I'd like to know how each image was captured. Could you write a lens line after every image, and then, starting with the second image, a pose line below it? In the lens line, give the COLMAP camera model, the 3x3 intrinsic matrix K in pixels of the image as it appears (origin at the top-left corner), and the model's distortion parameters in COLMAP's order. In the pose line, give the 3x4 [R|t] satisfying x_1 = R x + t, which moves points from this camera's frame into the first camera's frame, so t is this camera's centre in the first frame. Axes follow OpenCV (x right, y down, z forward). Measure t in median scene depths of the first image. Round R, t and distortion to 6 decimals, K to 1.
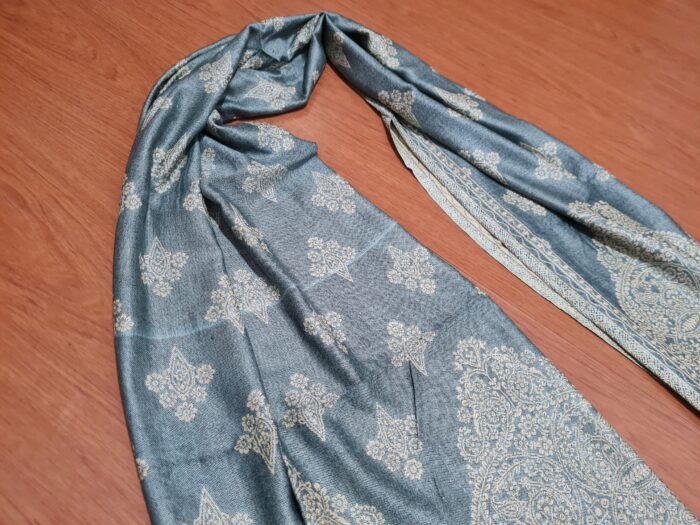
lens RADIAL K [[521.4, 0, 350.0], [0, 521.4, 262.5], [0, 0, 1]] dist [0.027432, -0.038812]
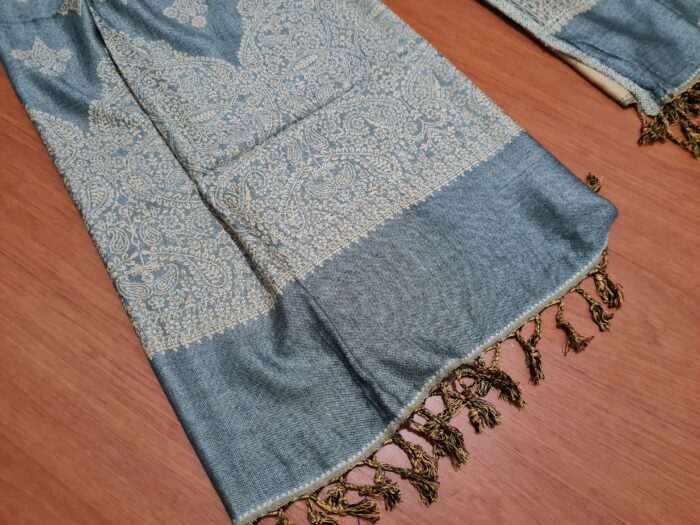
lens RADIAL K [[521.4, 0, 350.0], [0, 521.4, 262.5], [0, 0, 1]] dist [0.027432, -0.038812]
pose [[0.993442, -0.094887, -0.063786, 0.419053], [0.105972, 0.973605, 0.202149, 0.607678], [0.042921, -0.207583, 0.977275, -0.309843]]
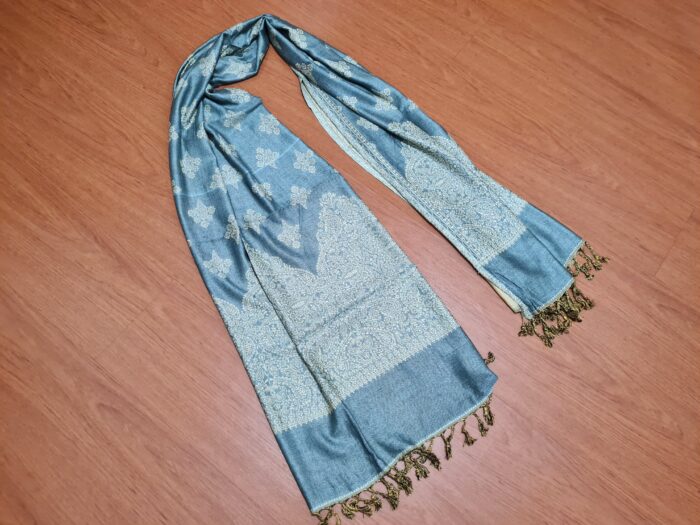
lens RADIAL K [[521.4, 0, 350.0], [0, 521.4, 262.5], [0, 0, 1]] dist [0.027432, -0.038812]
pose [[0.995385, -0.022904, -0.093187, 0.482278], [0.042314, 0.976350, 0.212016, -0.028119], [0.086128, -0.214980, 0.972813, -1.120013]]
